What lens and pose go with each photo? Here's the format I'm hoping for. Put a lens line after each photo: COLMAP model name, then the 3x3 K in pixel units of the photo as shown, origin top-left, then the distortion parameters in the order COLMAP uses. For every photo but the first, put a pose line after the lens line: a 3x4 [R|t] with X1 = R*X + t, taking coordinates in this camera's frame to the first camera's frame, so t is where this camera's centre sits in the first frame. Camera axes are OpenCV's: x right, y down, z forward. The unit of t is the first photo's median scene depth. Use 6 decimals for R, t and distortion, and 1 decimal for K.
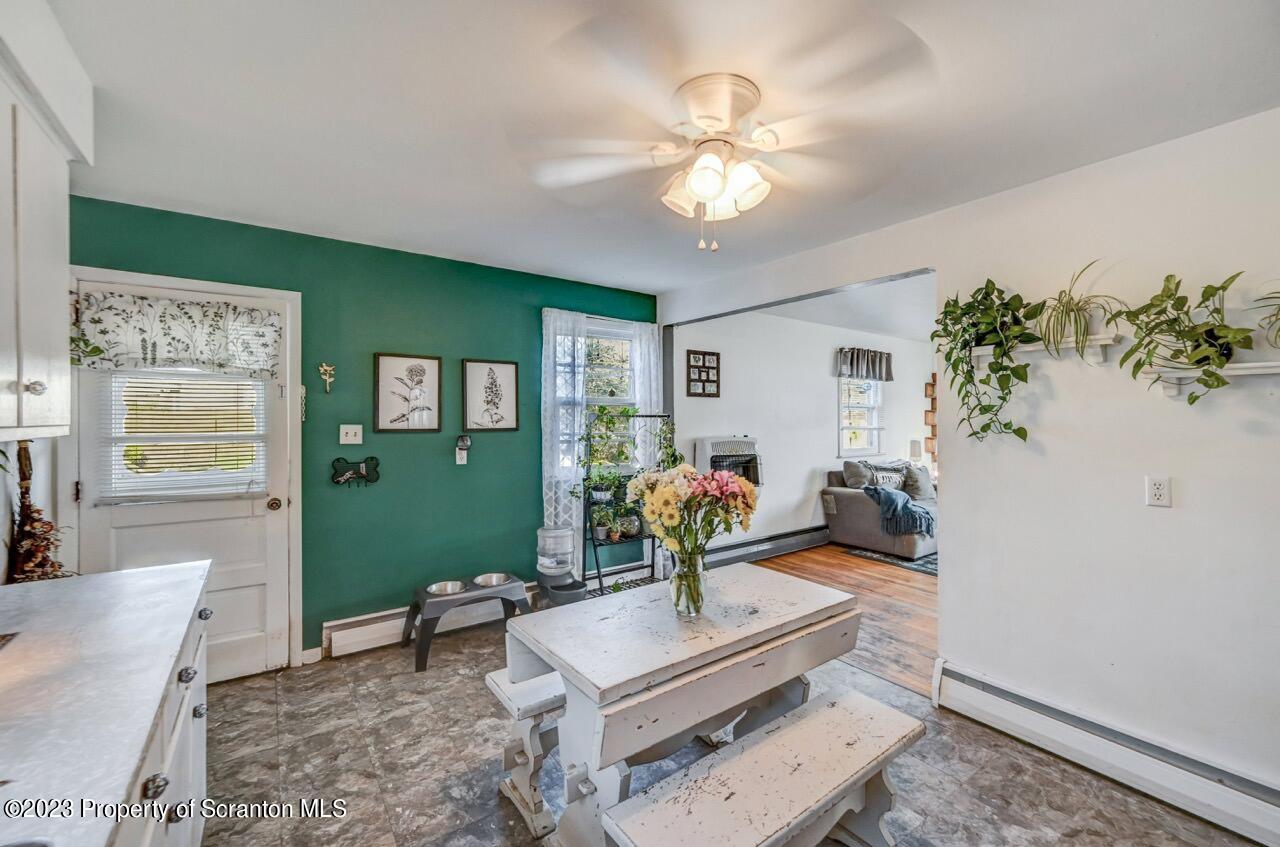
lens RADIAL K [[535.0, 0, 642.2], [0, 535.0, 416.4], [0, 0, 1]] dist [0.013508, -0.000083]
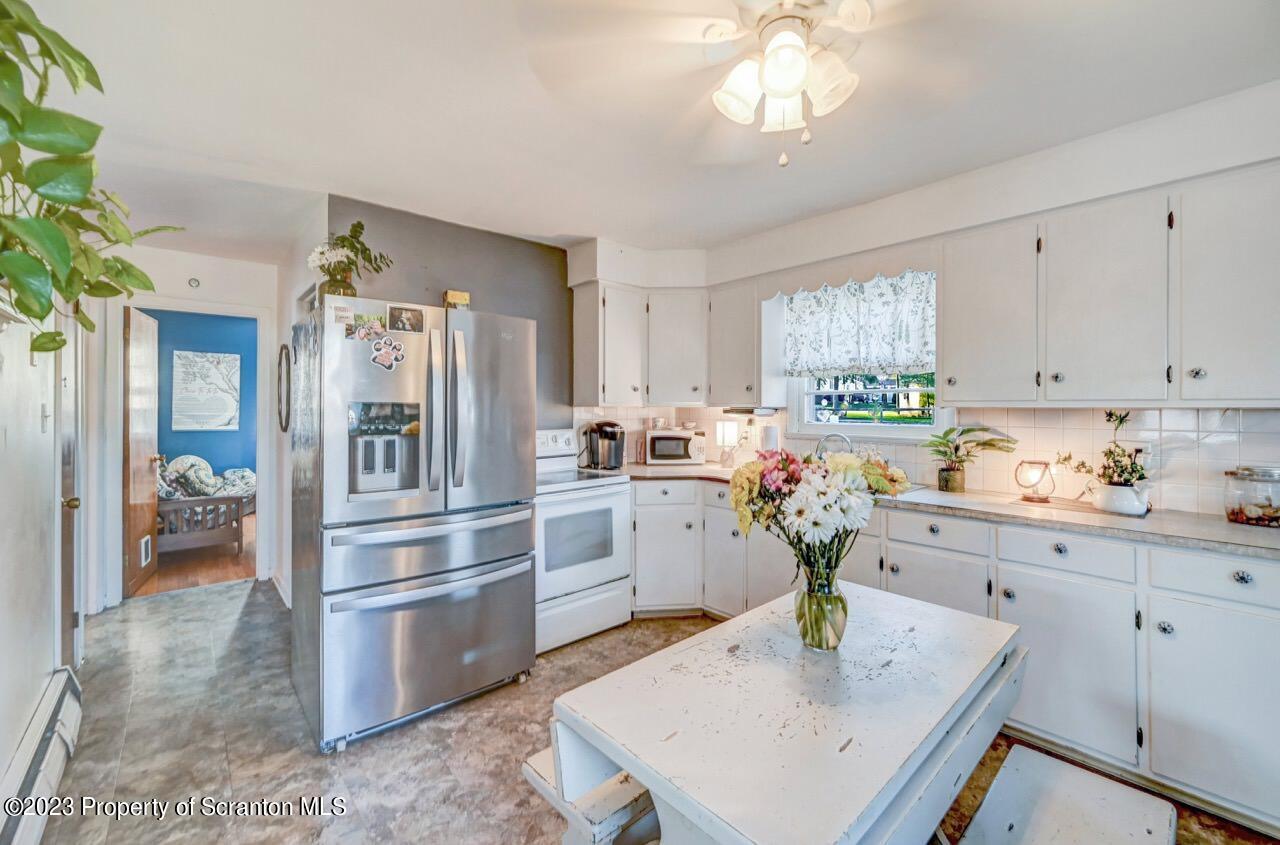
lens RADIAL K [[535.0, 0, 642.2], [0, 535.0, 415.4], [0, 0, 1]] dist [0.013508, -0.000083]
pose [[-0.997452, -0.005797, -0.071106, 0.198391], [-0.006719, 0.999896, 0.012736, 0.020493], [0.071025, 0.013182, -0.997387, 0.881950]]
